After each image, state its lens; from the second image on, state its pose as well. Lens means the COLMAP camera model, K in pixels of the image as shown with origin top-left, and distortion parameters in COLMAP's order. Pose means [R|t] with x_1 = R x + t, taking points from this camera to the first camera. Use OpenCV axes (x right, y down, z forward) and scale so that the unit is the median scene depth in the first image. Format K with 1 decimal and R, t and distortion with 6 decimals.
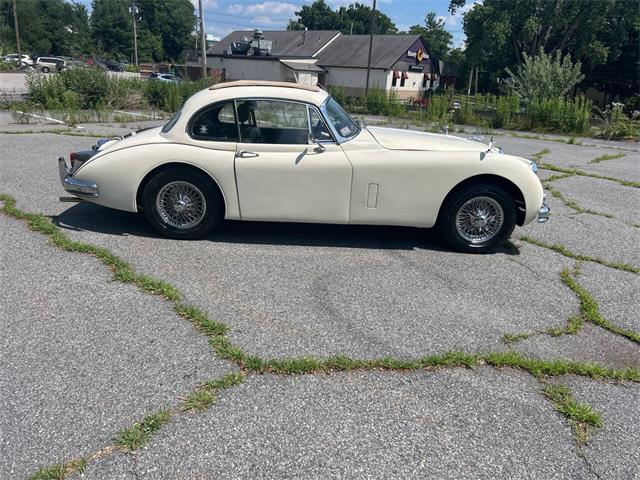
lens RADIAL K [[482.4, 0, 317.7], [0, 482.4, 235.9], [0, 0, 1]] dist [0.043592, -0.048605]
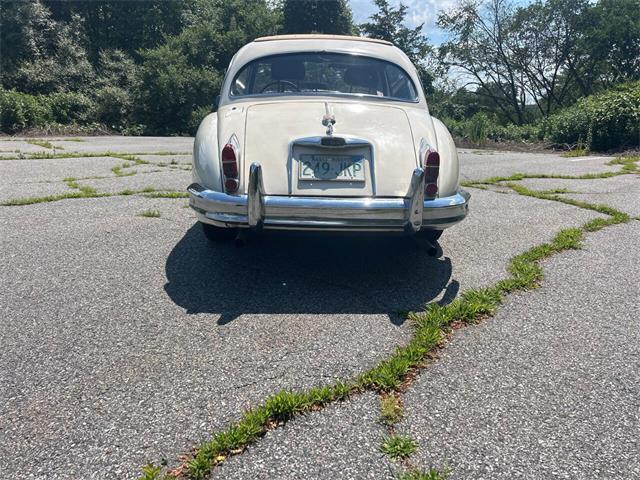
lens RADIAL K [[482.4, 0, 326.0], [0, 482.4, 241.9], [0, 0, 1]] dist [0.043592, -0.048605]
pose [[-0.026812, -0.304653, 0.952086, -1.068390], [0.296308, 0.907204, 0.298636, -0.283979], [-0.954716, 0.290117, 0.065947, 1.158682]]
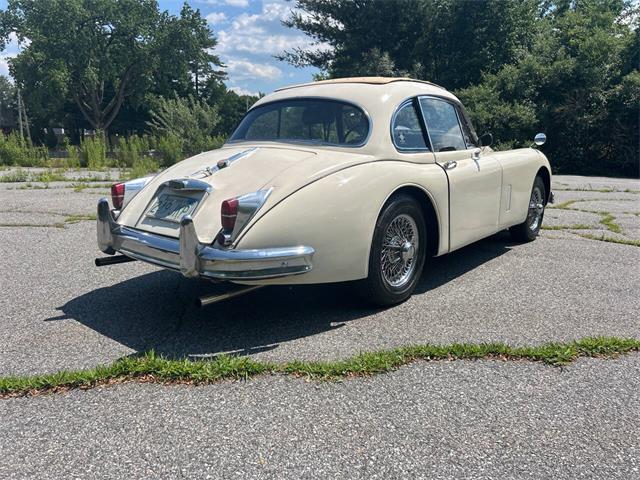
lens RADIAL K [[482.4, 0, 317.3], [0, 482.4, 229.5], [0, 0, 1]] dist [0.043592, -0.048605]
pose [[0.647298, -0.176713, 0.741470, -0.854468], [0.256934, 0.966410, 0.006021, -0.127003], [-0.717628, 0.186612, 0.670959, 0.640798]]
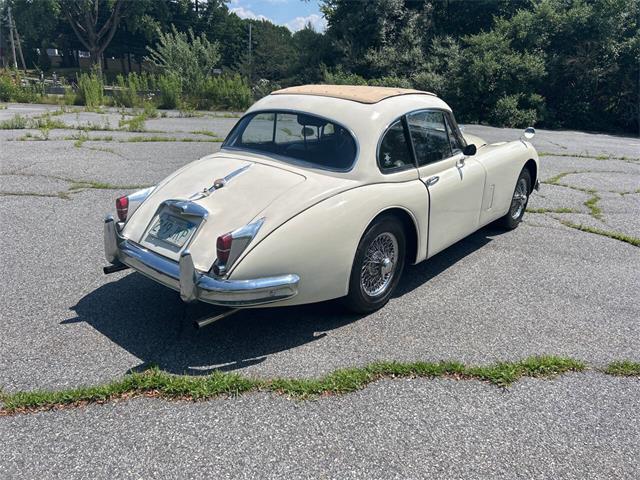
lens RADIAL K [[482.4, 0, 323.0], [0, 482.4, 237.0], [0, 0, 1]] dist [0.043592, -0.048605]
pose [[0.648226, -0.264652, 0.713976, -0.862597], [0.225426, 0.962324, 0.152041, -0.238777], [-0.727314, 0.062391, 0.683463, 0.567897]]
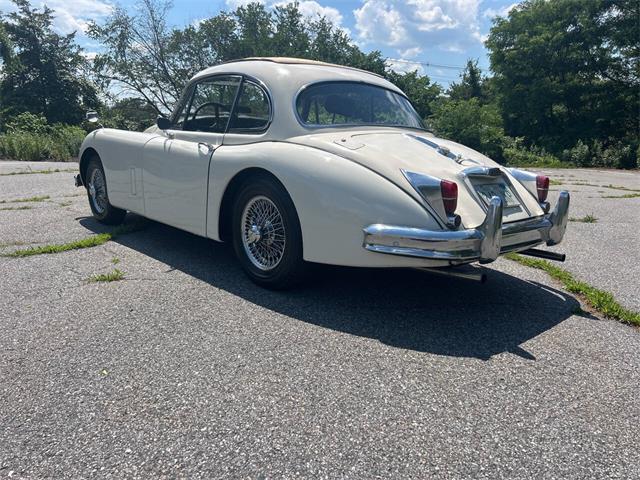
lens RADIAL K [[482.4, 0, 322.3], [0, 482.4, 241.4], [0, 0, 1]] dist [0.043592, -0.048605]
pose [[-0.657963, -0.224462, 0.718820, -0.823181], [0.177648, 0.881337, 0.437819, -0.444641], [-0.731796, 0.415766, -0.540012, 1.666403]]
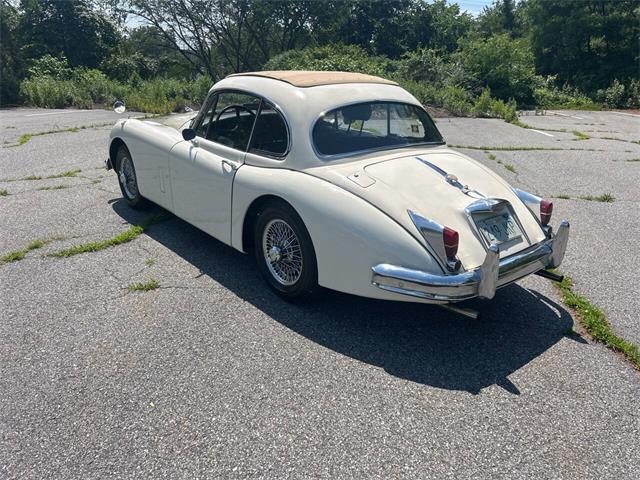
lens RADIAL K [[482.4, 0, 320.0], [0, 482.4, 240.0], [0, 0, 1]] dist [0.043592, -0.048605]
pose [[-0.621141, -0.324762, 0.713242, -0.837562], [0.196752, 0.816328, 0.543045, -0.577025], [-0.758599, 0.477639, -0.443157, 1.633498]]
